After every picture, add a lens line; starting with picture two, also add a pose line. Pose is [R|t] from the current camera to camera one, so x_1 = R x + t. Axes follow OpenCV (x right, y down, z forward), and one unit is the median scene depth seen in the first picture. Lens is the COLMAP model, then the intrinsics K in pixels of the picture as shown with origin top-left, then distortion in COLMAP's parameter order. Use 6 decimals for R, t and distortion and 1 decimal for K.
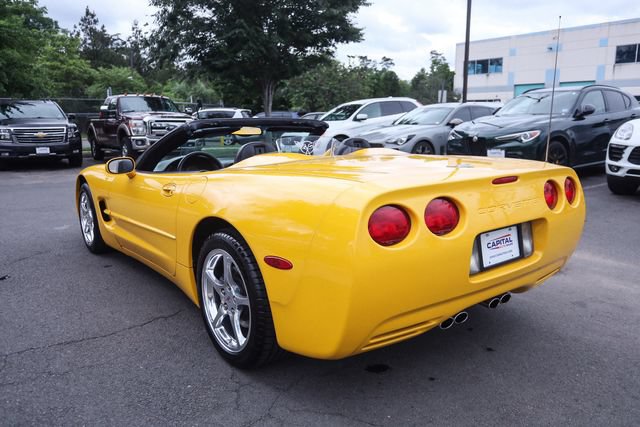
lens RADIAL K [[497.7, 0, 320.0], [0, 497.7, 213.5], [0, 0, 1]] dist [-0.004584, -0.004695]
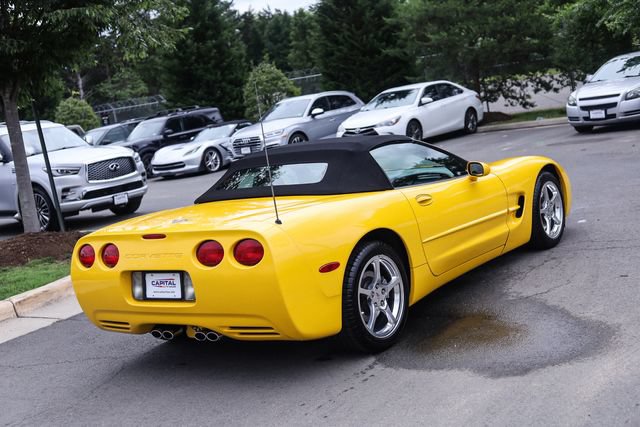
lens RADIAL K [[929.2, 0, 320.0], [0, 929.2, 213.5], [0, 0, 1]] dist [0.000584, -0.000248]
pose [[0.264538, 0.095807, -0.959605, 1.591614], [-0.029074, 0.995393, 0.091365, -0.204309], [0.963937, 0.003730, 0.266104, 0.423837]]
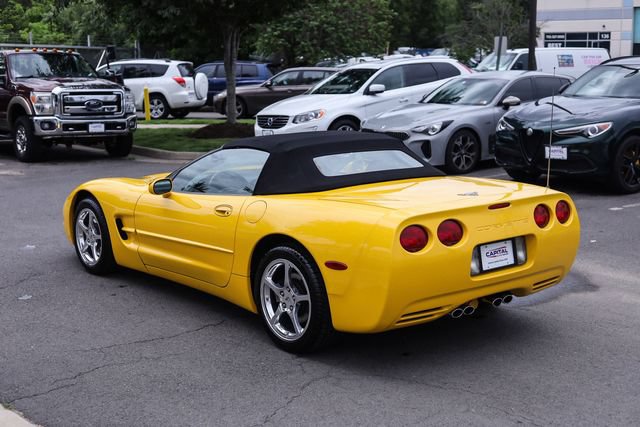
lens RADIAL K [[929.2, 0, 320.0], [0, 929.2, 213.5], [0, 0, 1]] dist [0.000584, -0.000248]
pose [[0.999499, -0.001291, 0.031631, -0.107906], [0.001877, 0.999827, -0.018521, -0.000510], [-0.031601, 0.018571, 0.999328, -0.836397]]
